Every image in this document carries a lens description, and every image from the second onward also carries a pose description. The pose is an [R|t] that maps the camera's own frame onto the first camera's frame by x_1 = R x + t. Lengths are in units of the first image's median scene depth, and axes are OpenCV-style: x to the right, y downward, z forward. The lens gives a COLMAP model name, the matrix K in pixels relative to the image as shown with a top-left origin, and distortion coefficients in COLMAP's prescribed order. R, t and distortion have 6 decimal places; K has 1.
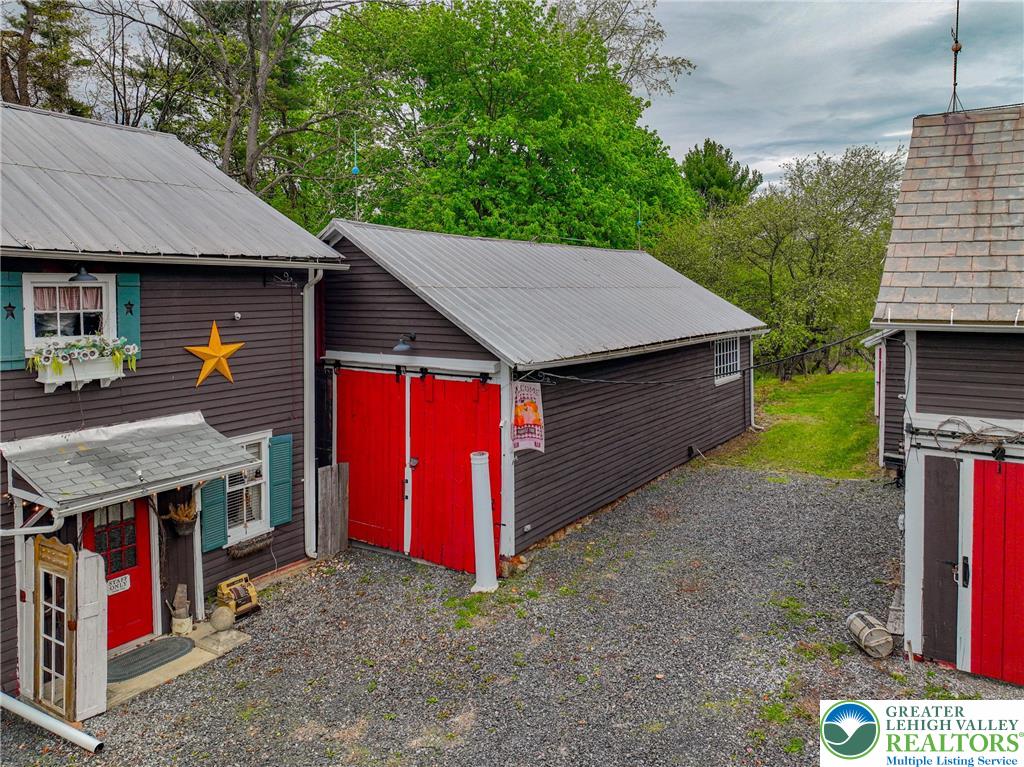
lens RADIAL K [[767.4, 0, 513.0], [0, 767.4, 368.3], [0, 0, 1]] dist [0.016595, 0.002171]
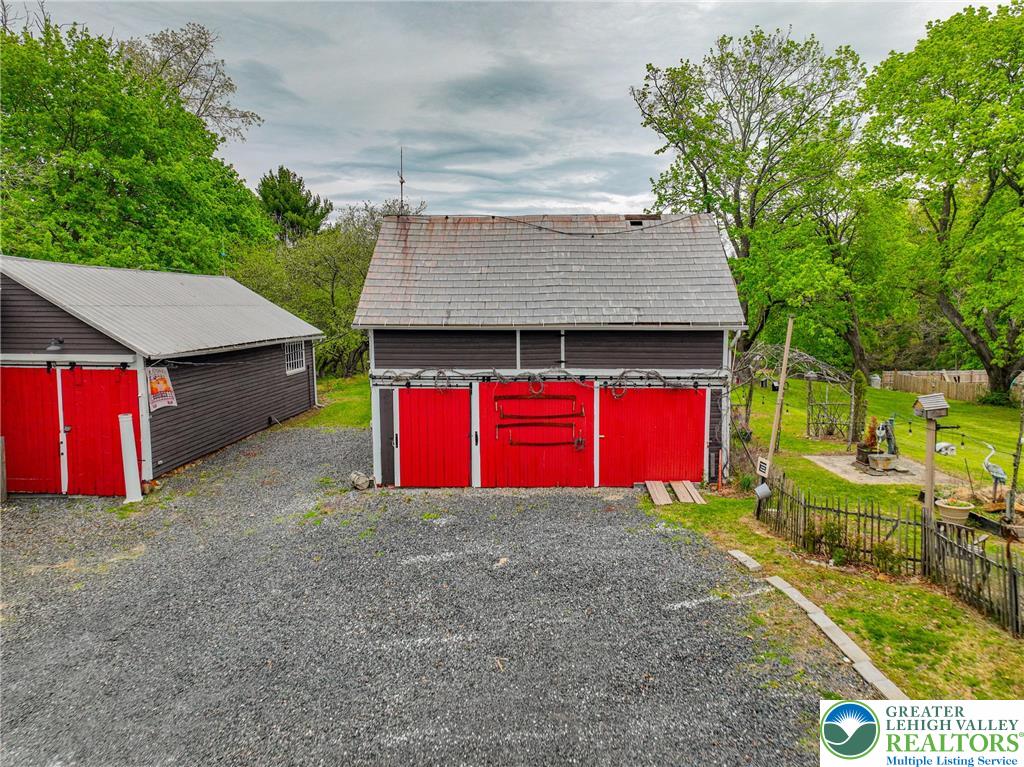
lens RADIAL K [[767.4, 0, 513.0], [0, 767.4, 368.3], [0, 0, 1]] dist [0.016595, 0.002171]
pose [[0.864563, -0.035425, 0.501275, -0.128018], [0.044831, 0.998972, -0.006724, 0.057450], [-0.500521, 0.028286, 0.865262, -0.650510]]
